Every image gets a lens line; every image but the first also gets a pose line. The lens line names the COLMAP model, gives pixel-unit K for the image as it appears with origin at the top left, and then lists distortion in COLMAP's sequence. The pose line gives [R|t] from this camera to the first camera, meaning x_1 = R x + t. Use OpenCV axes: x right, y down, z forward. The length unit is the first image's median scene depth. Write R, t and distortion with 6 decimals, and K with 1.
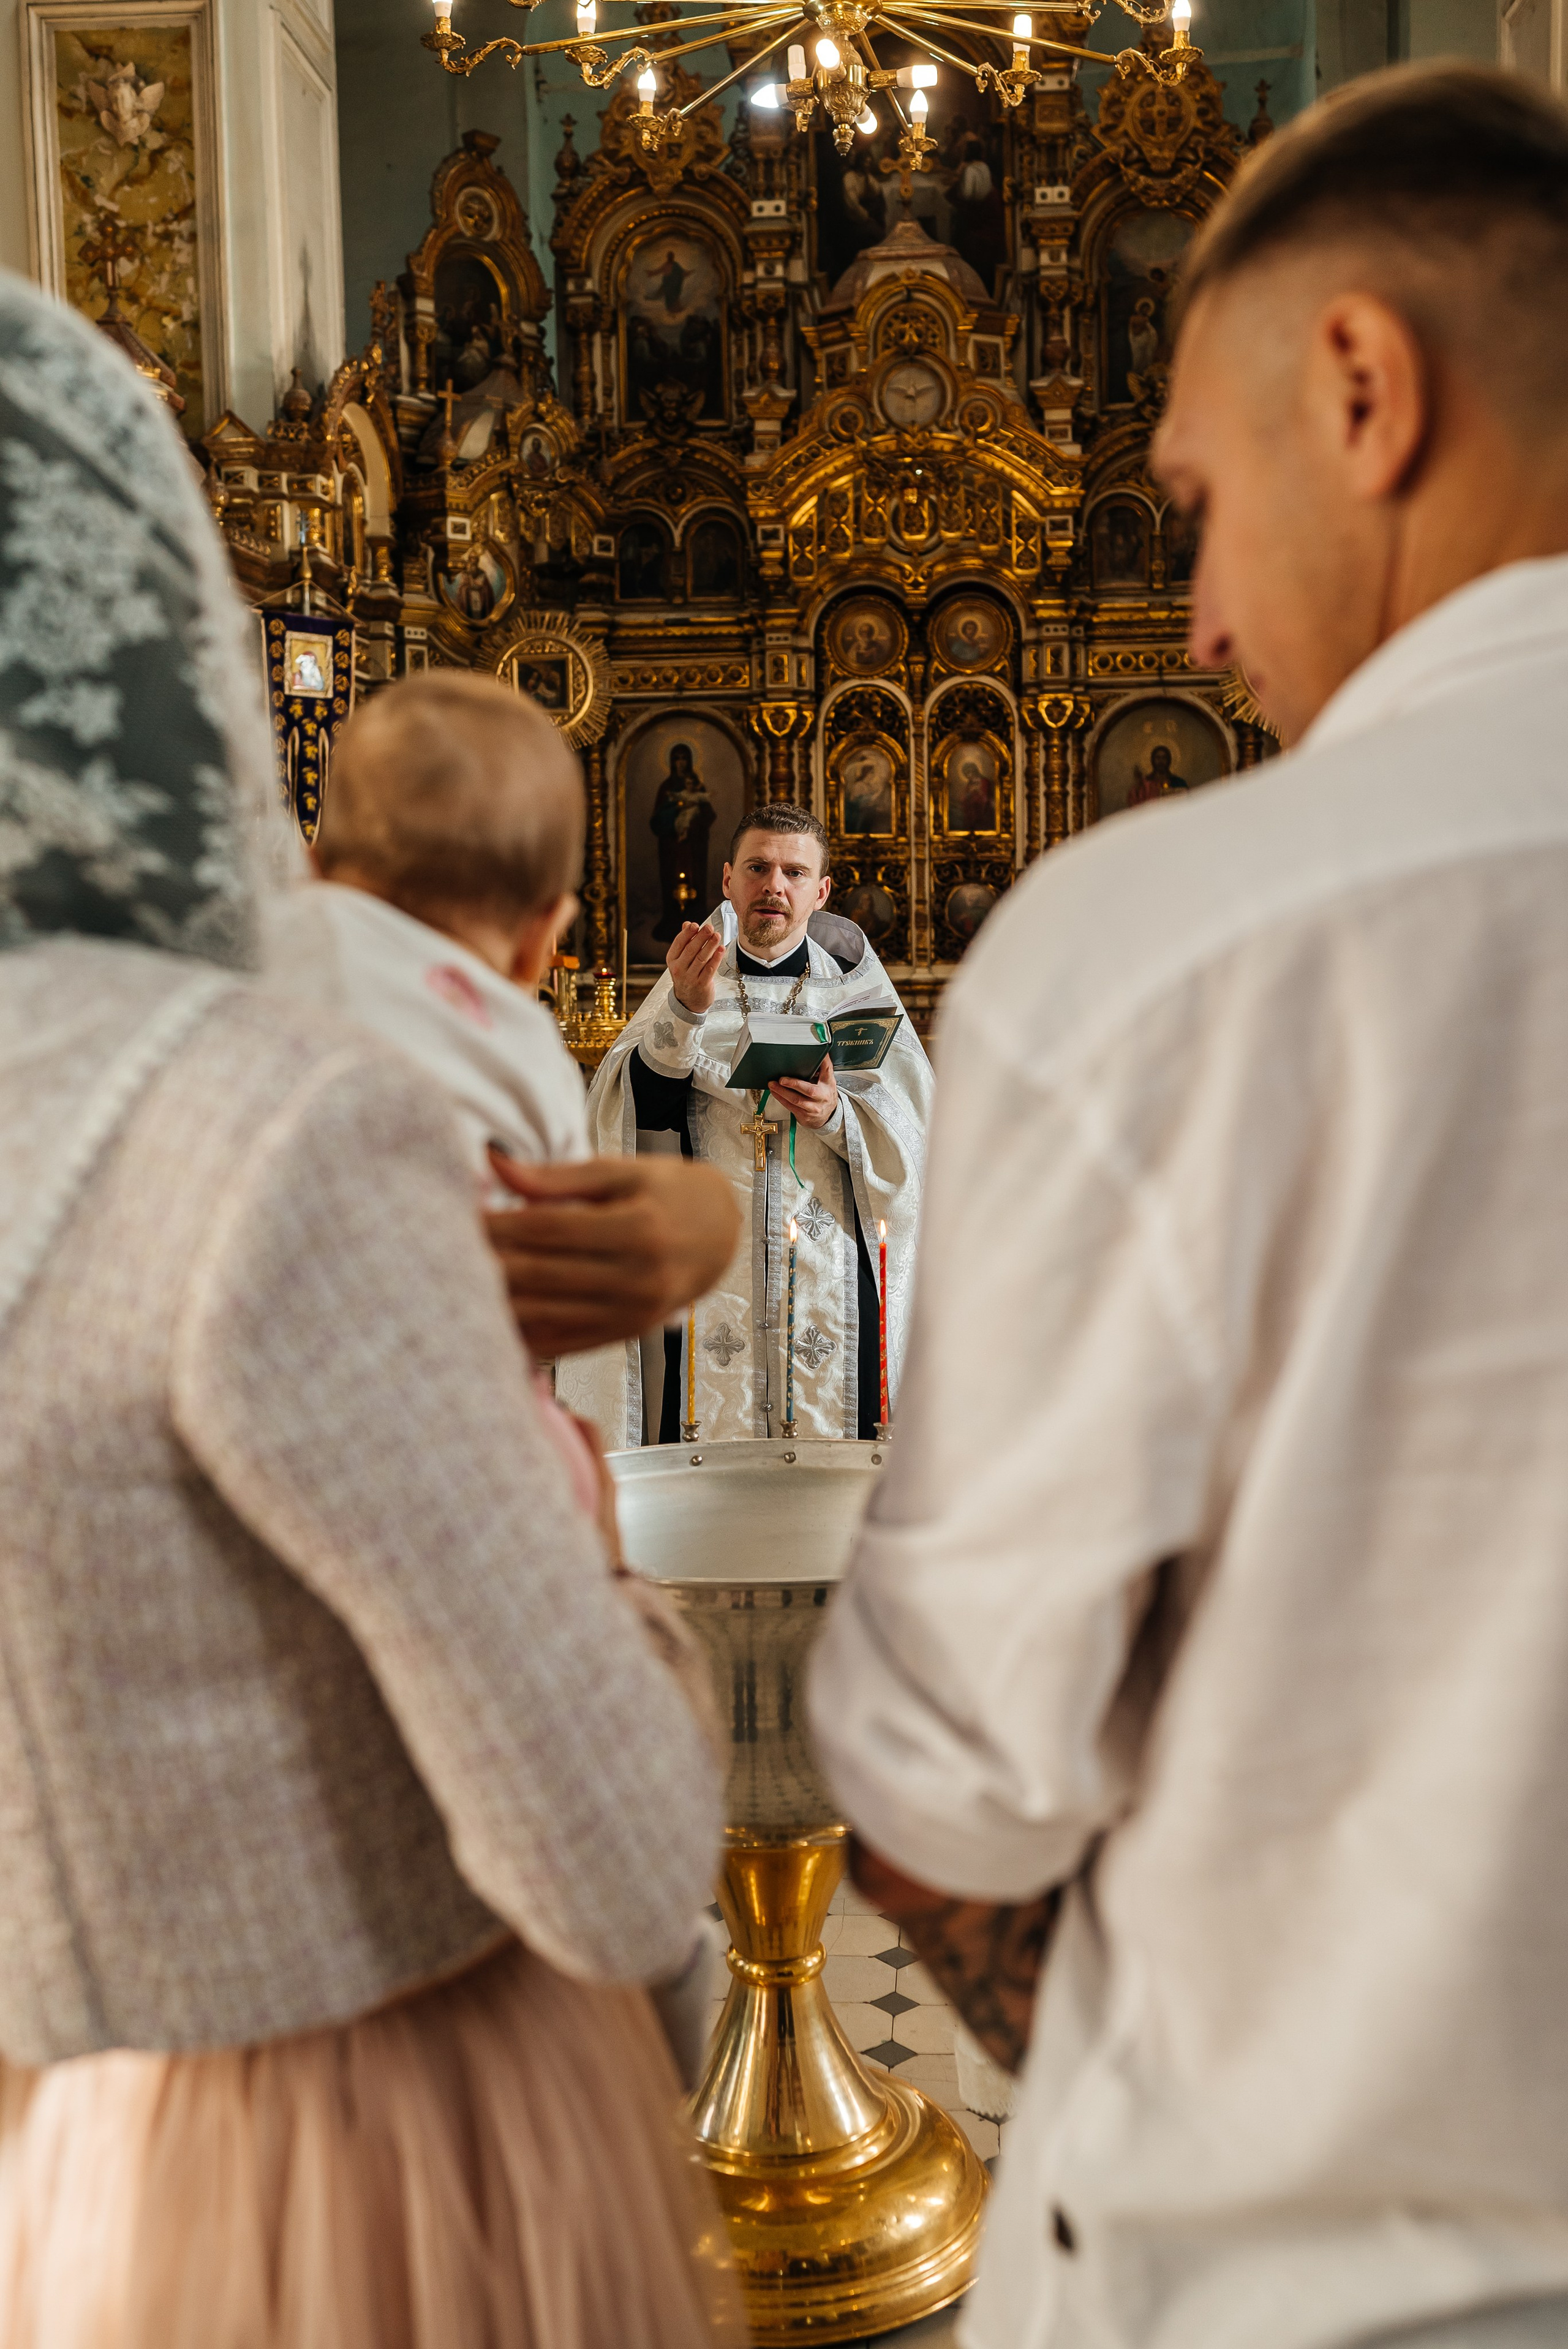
lens RADIAL K [[2301.7, 0, 793.4], [0, 2301.7, 1165.7], [0, 0, 1]] dist [-0.004970, 0.013991]
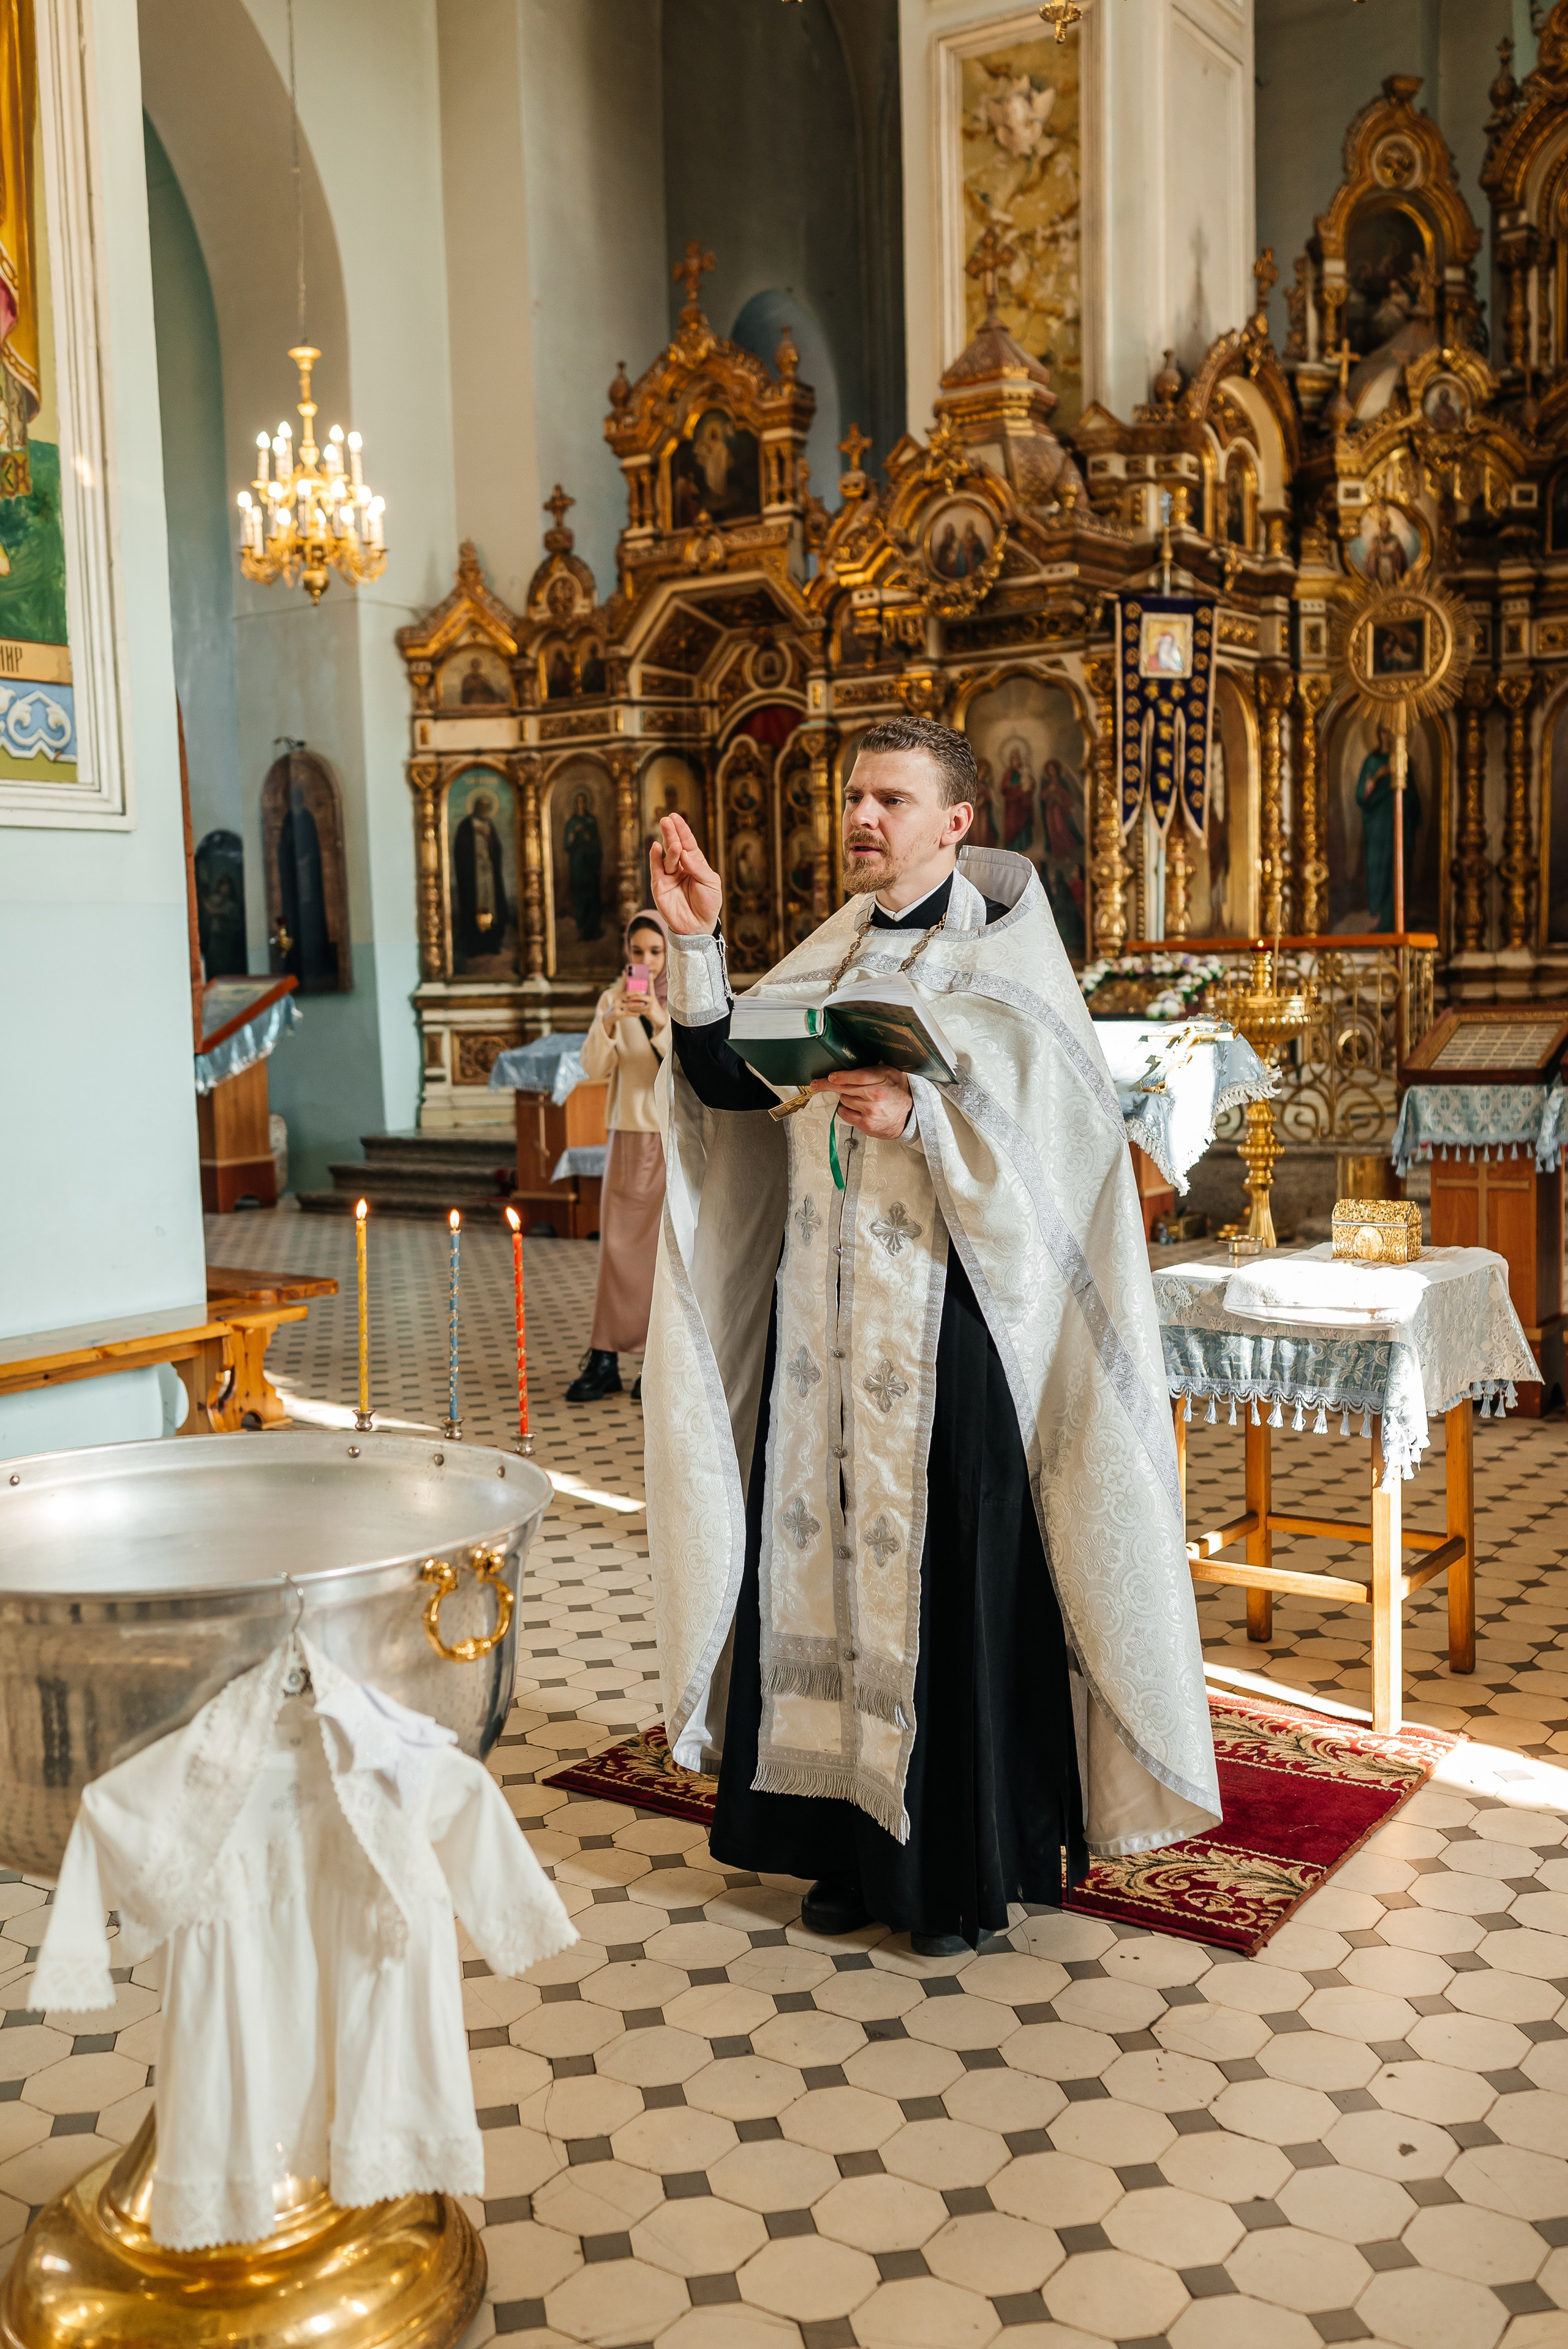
lens RADIAL K [[2220.2, 0, 792.6], [0, 2220.2, 1176.6], [0, 0, 1]] dist [-0.002987, 0.004746]
pose [[0.868776, 0.042439, -0.493383, 0.115713], [-0.036304, 0.999098, 0.022013, -0.001602], [0.493873, -0.001212, 0.869533, 0.066974]]
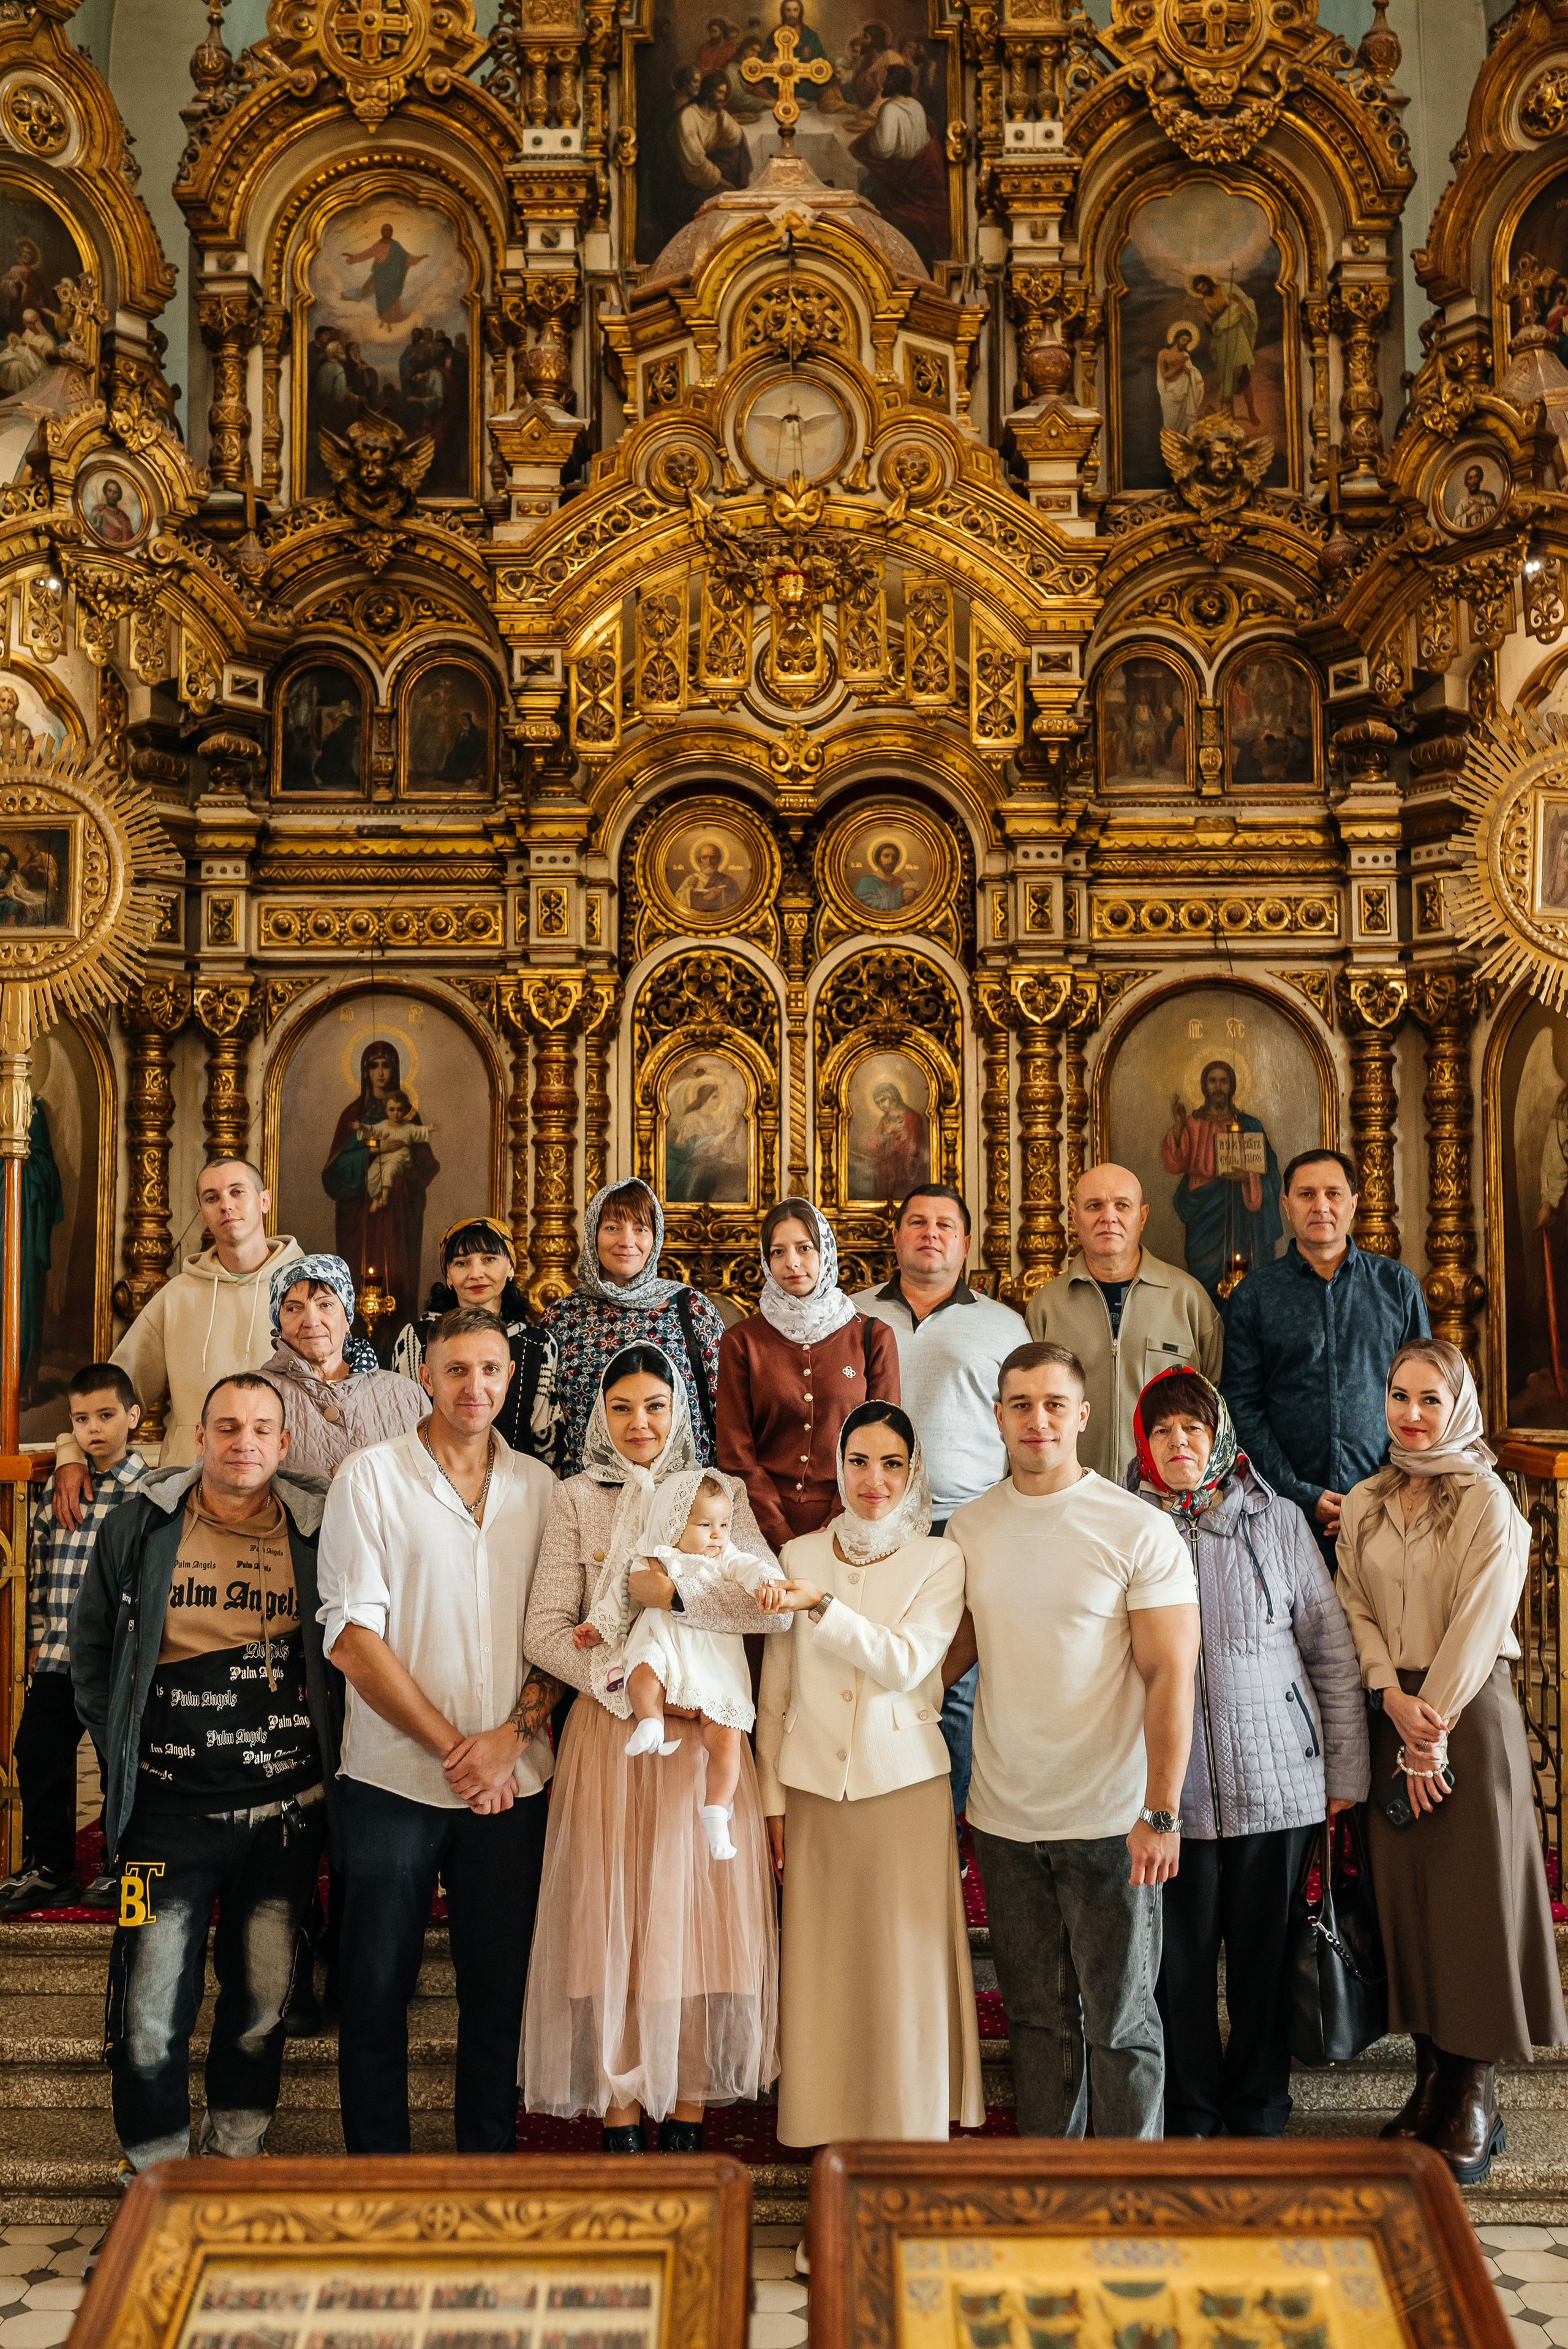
lens RADIAL K [[2276.9, 0, 775.2], [0, 2276.9, 1179.4], [0, 0, 1]] dist [-0.006888, 0.014127]
pose [[0.998204, 0.018582, 0.056946, 0.017795], [-0.009704, 0.988274, -0.152380, -0.066788], [-0.059110, 0.151554, 0.986680, 0.459882]]
